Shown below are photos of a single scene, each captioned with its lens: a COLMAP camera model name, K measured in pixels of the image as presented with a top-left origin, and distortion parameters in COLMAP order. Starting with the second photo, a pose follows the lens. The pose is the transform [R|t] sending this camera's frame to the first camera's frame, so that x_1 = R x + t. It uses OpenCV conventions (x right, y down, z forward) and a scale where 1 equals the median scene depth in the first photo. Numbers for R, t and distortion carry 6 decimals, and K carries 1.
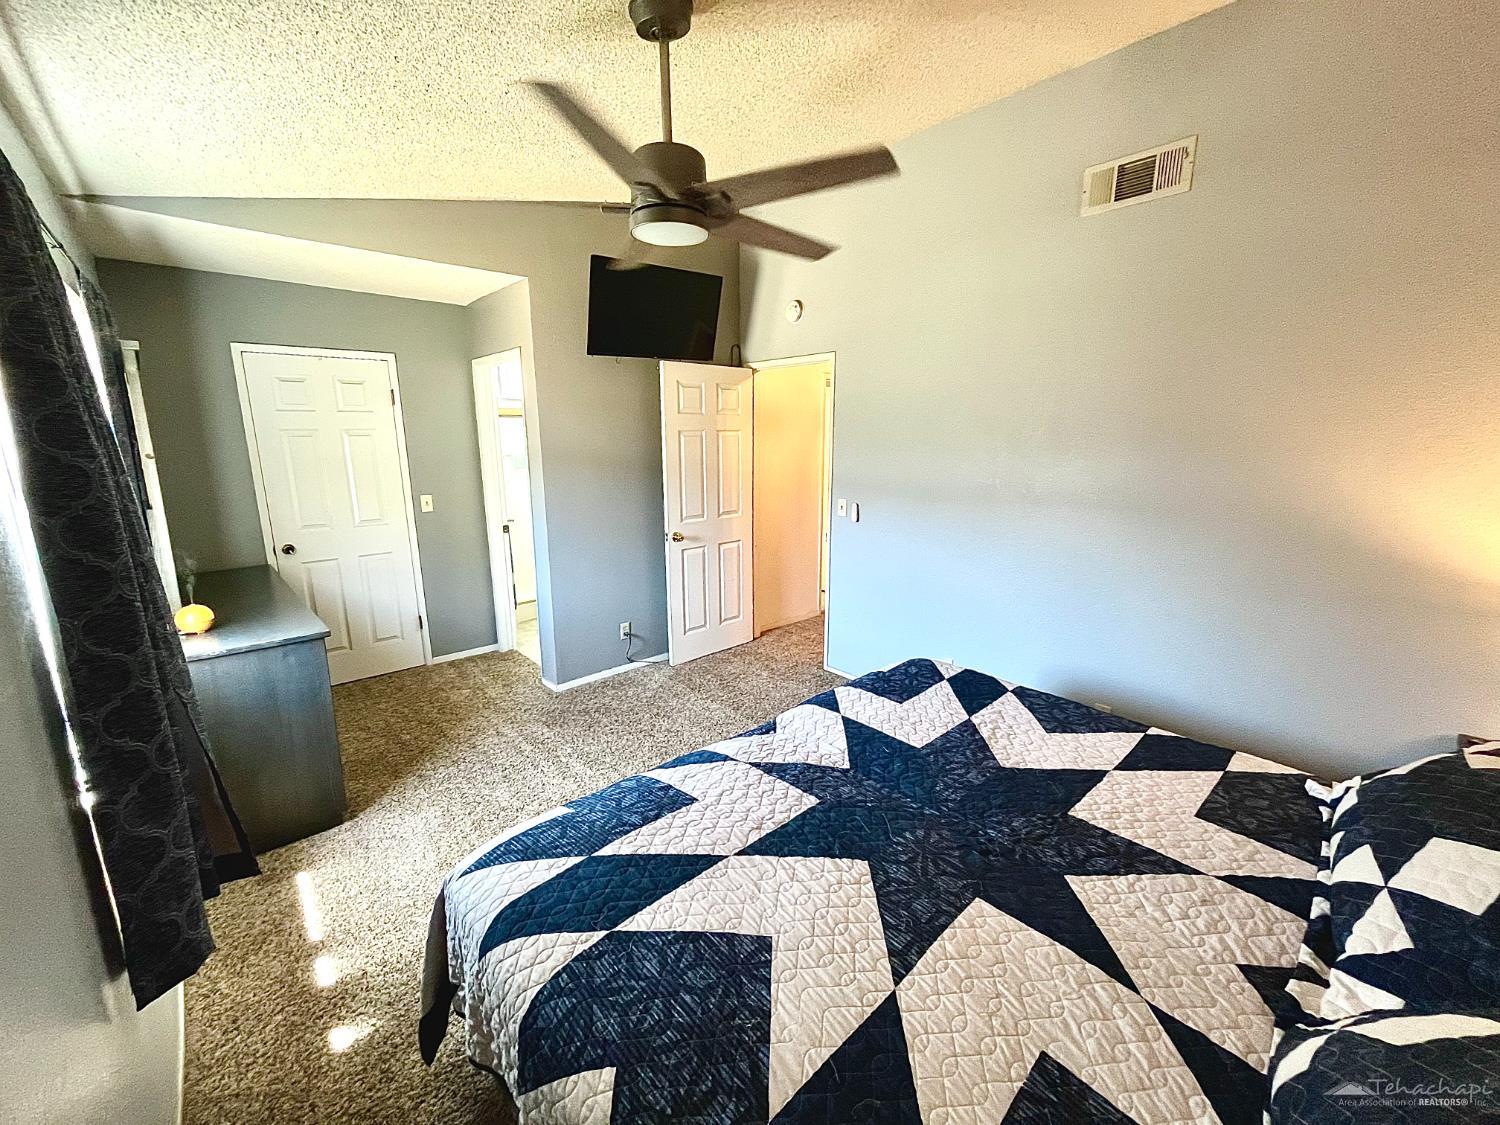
lens RADIAL K [[605.2, 0, 749.8], [0, 605.2, 566.2], [0, 0, 1]] dist [-0.000575, -0.000166]
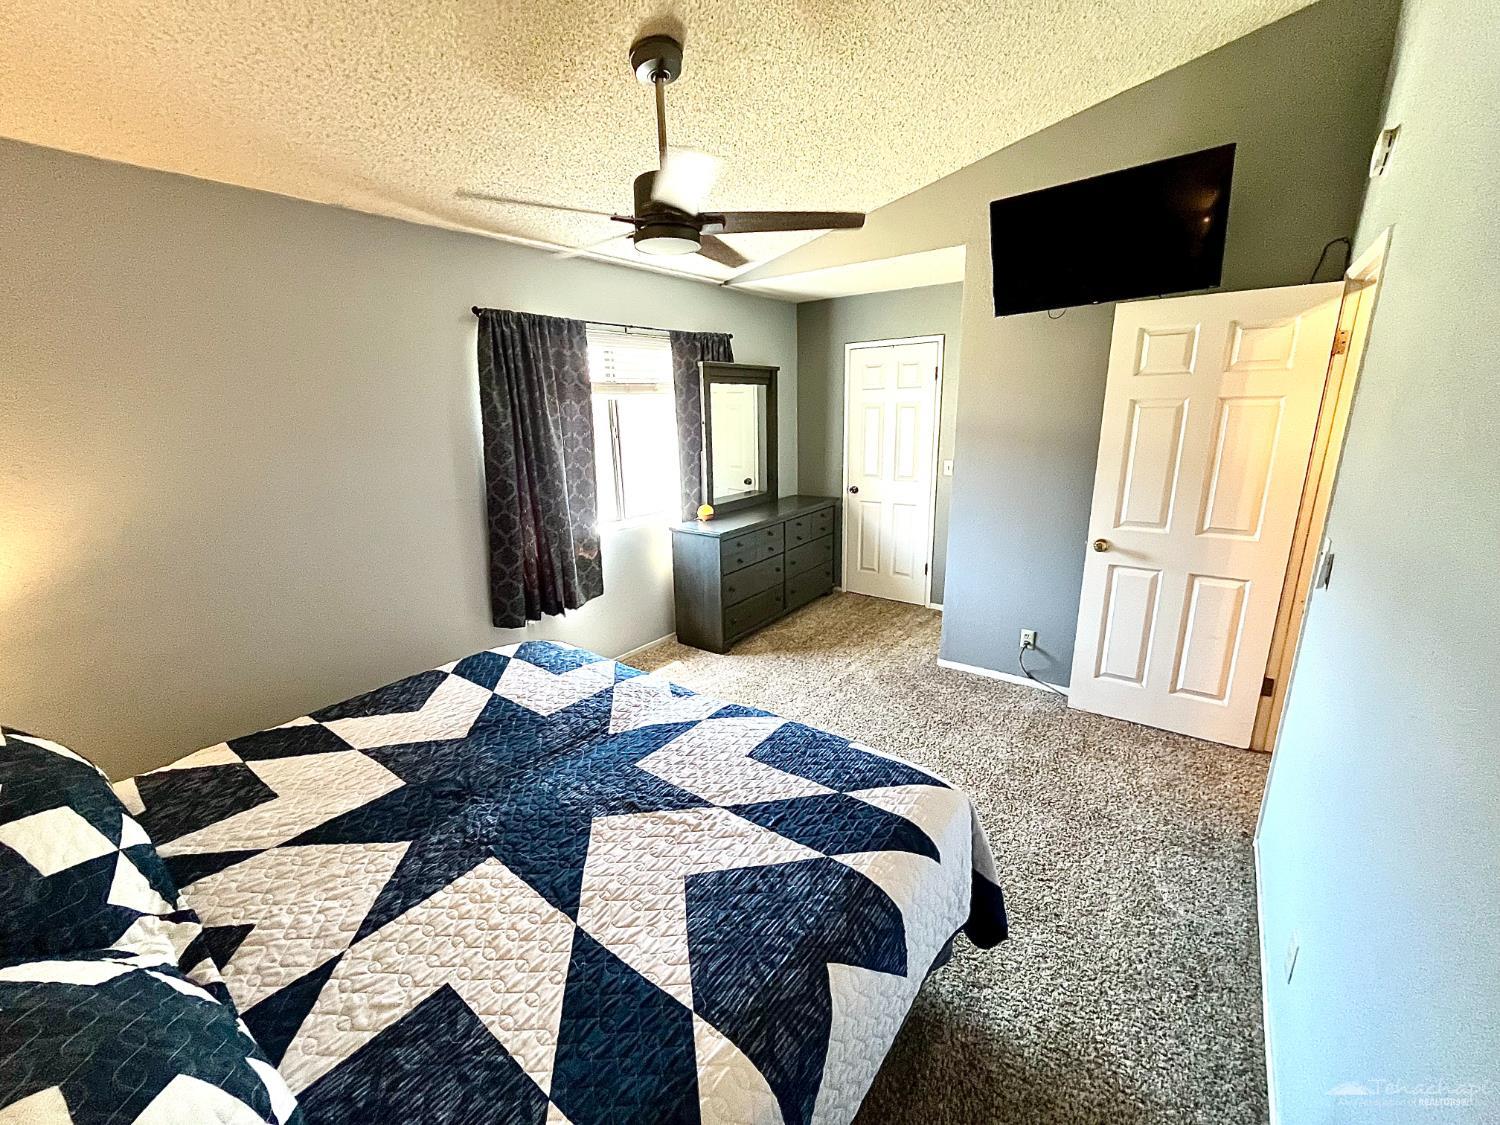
lens RADIAL K [[605.2, 0, 749.8], [0, 605.2, 566.2], [0, 0, 1]] dist [-0.000575, -0.000166]
pose [[0.183585, 0.249485, -0.950817, 0.849514], [-0.188209, 0.958284, 0.215104, -0.169394], [0.964818, 0.139462, 0.222882, 0.703092]]
